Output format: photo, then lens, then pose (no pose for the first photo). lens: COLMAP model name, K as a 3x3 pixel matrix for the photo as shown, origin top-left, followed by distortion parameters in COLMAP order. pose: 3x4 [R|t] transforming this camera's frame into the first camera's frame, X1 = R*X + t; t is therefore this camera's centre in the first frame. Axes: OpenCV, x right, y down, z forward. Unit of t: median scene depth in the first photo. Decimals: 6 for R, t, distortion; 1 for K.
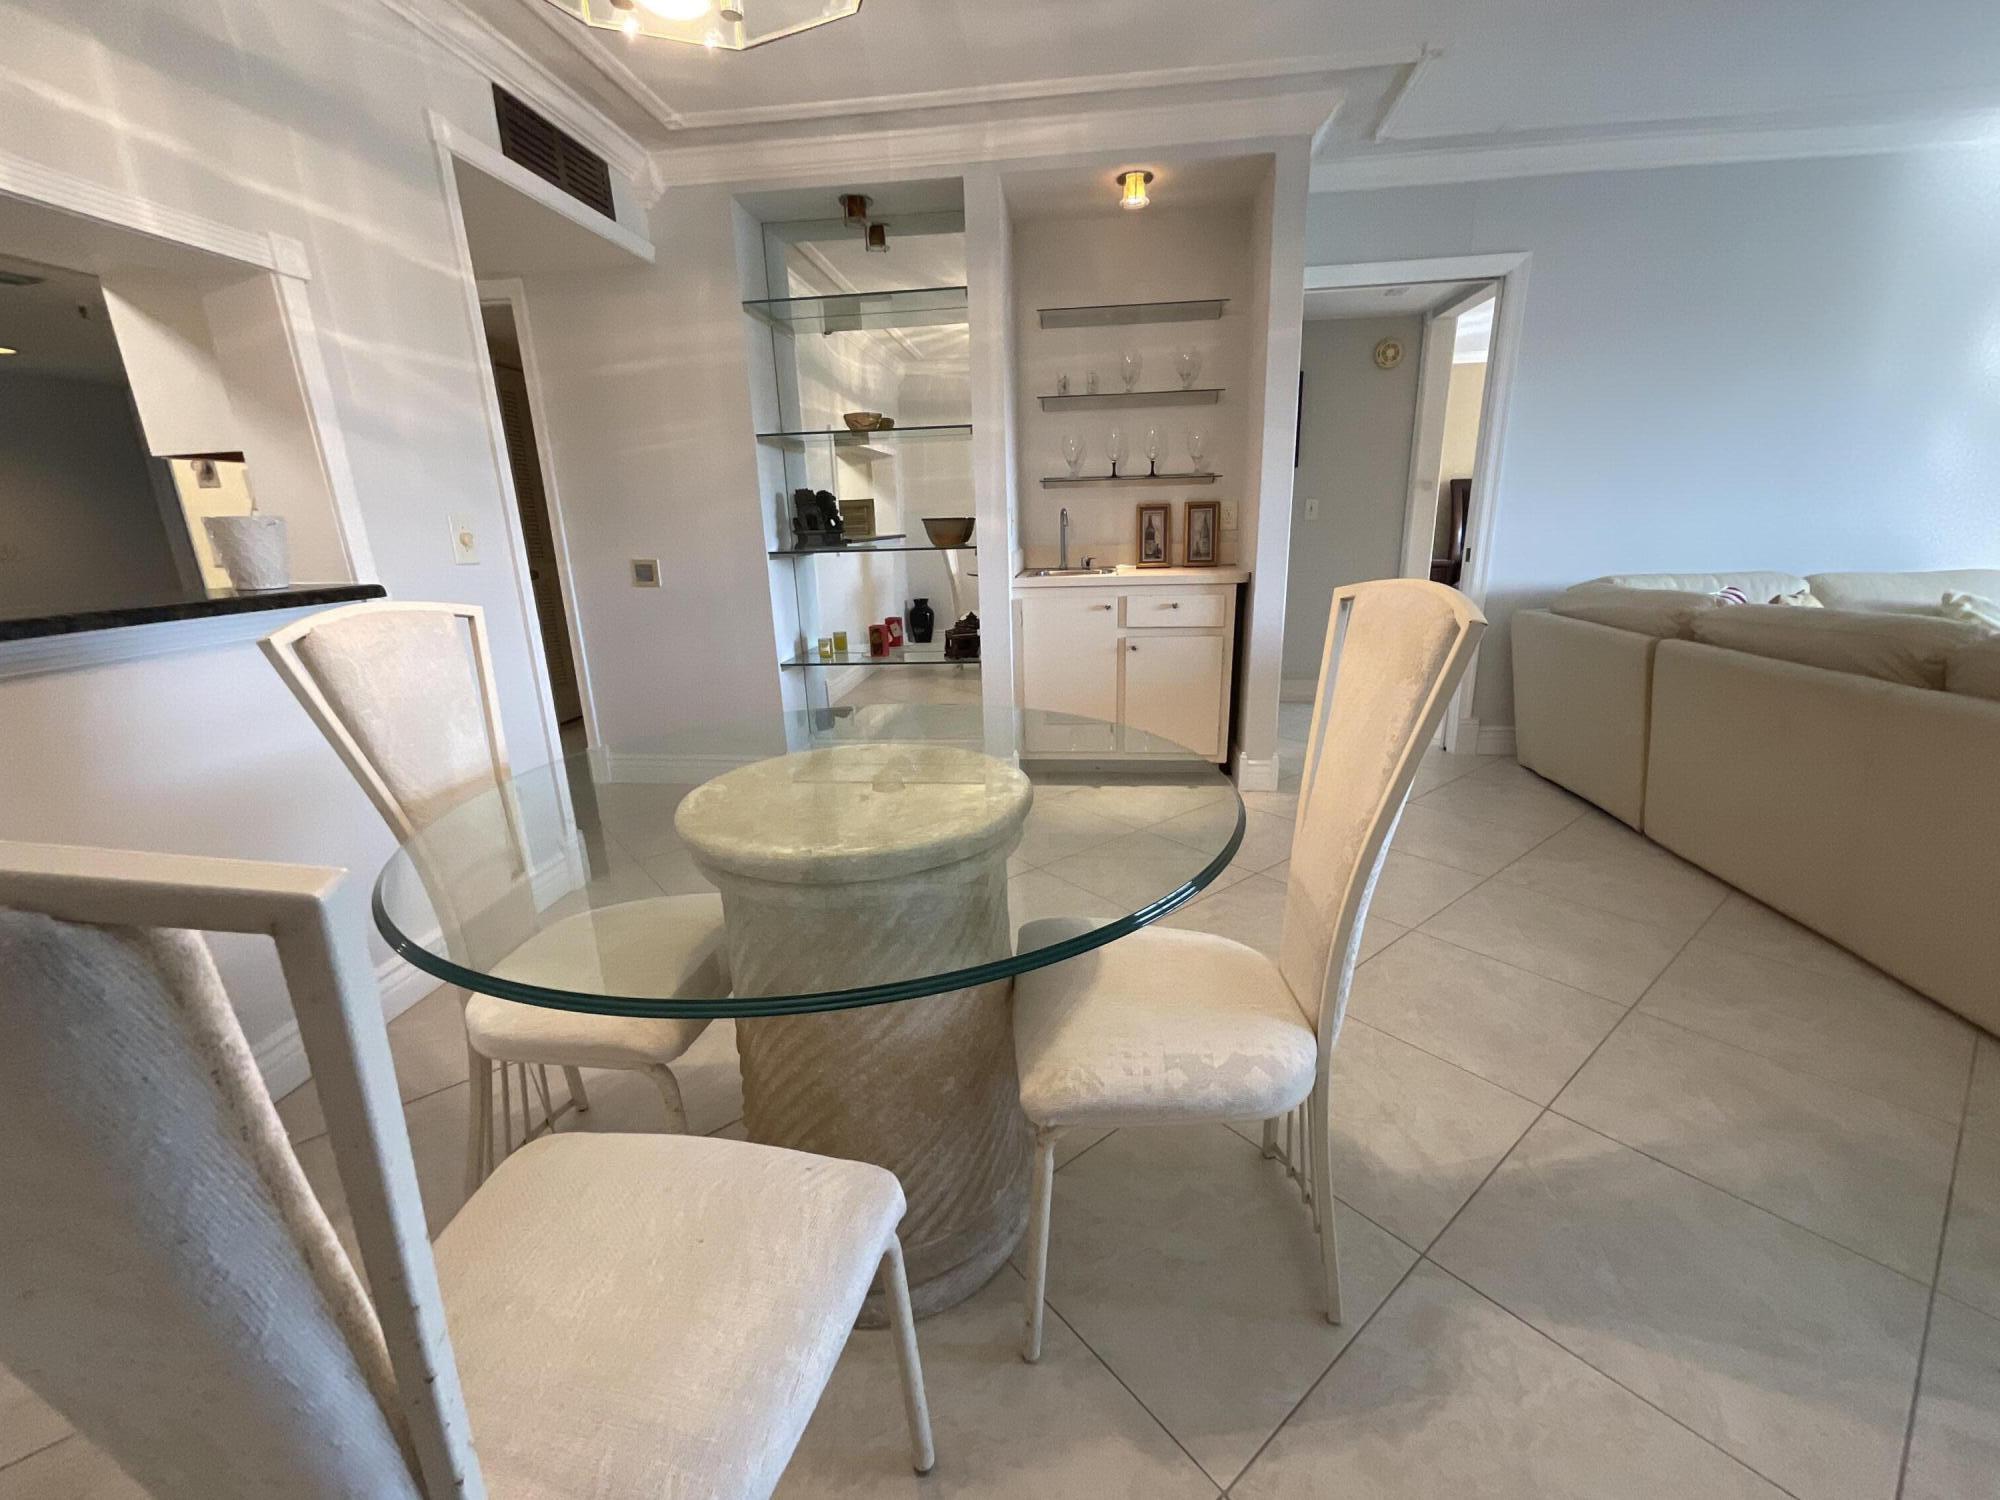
lens RADIAL K [[811.9, 0, 998.4], [0, 811.9, 759.5], [0, 0, 1]] dist [-0.003062, 0.001264]
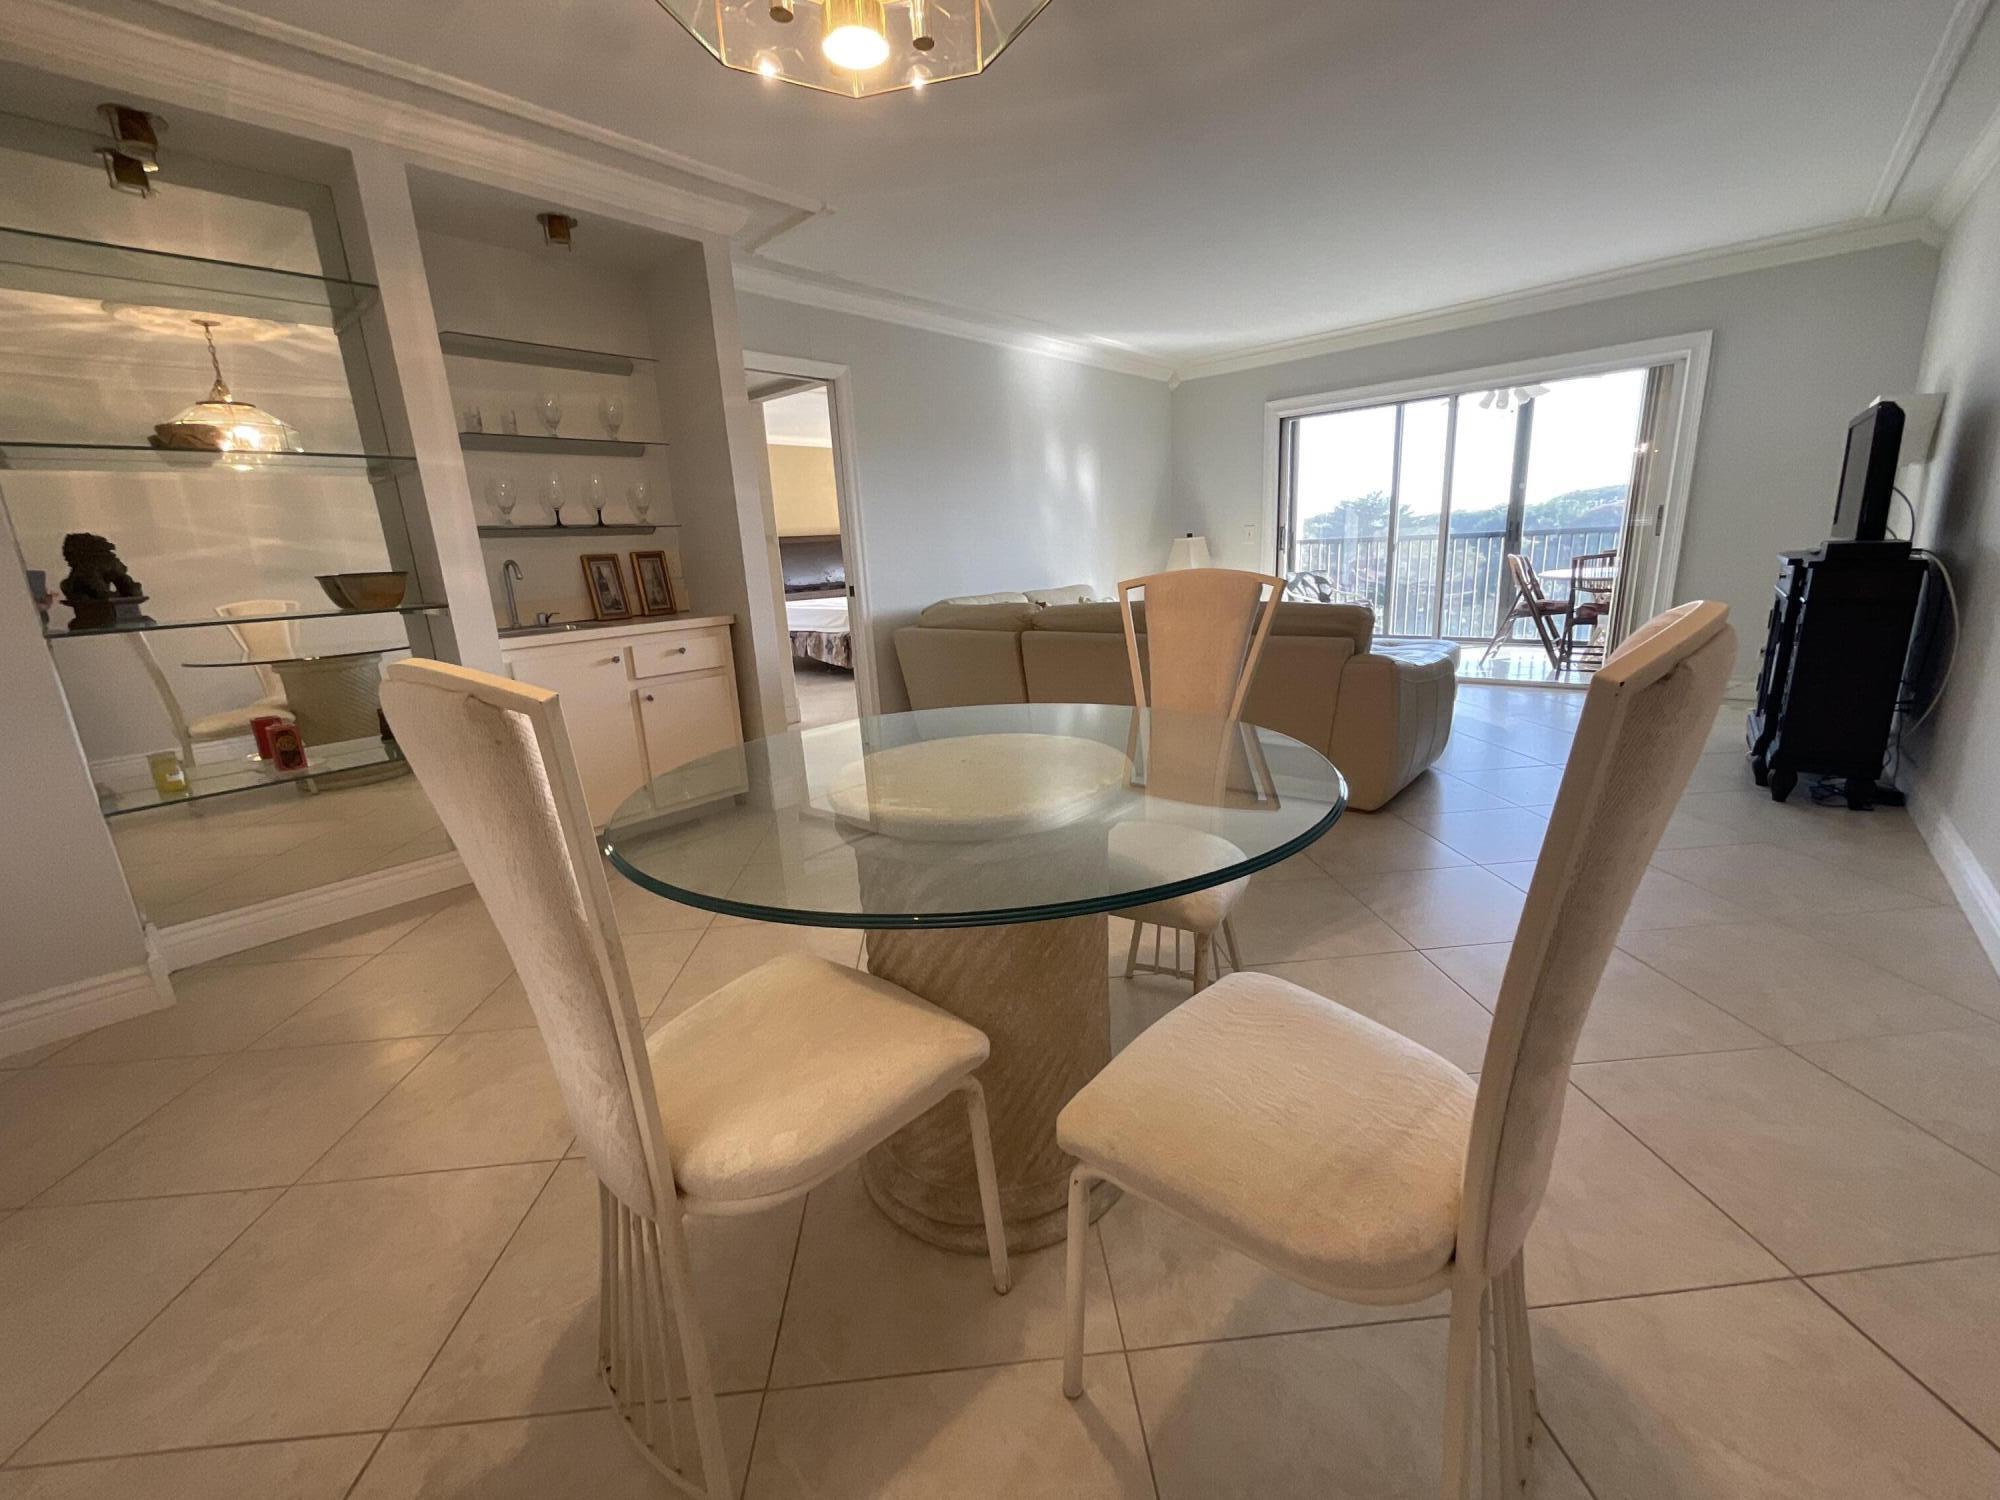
lens RADIAL K [[811.9, 0, 1006.3], [0, 811.9, 756.8], [0, 0, 1]] dist [-0.003062, 0.001264]
pose [[0.567433, -0.206093, 0.797211, -0.378157], [0.271670, 0.960817, 0.055021, -0.009252], [-0.777313, 0.185358, 0.601188, 0.107478]]
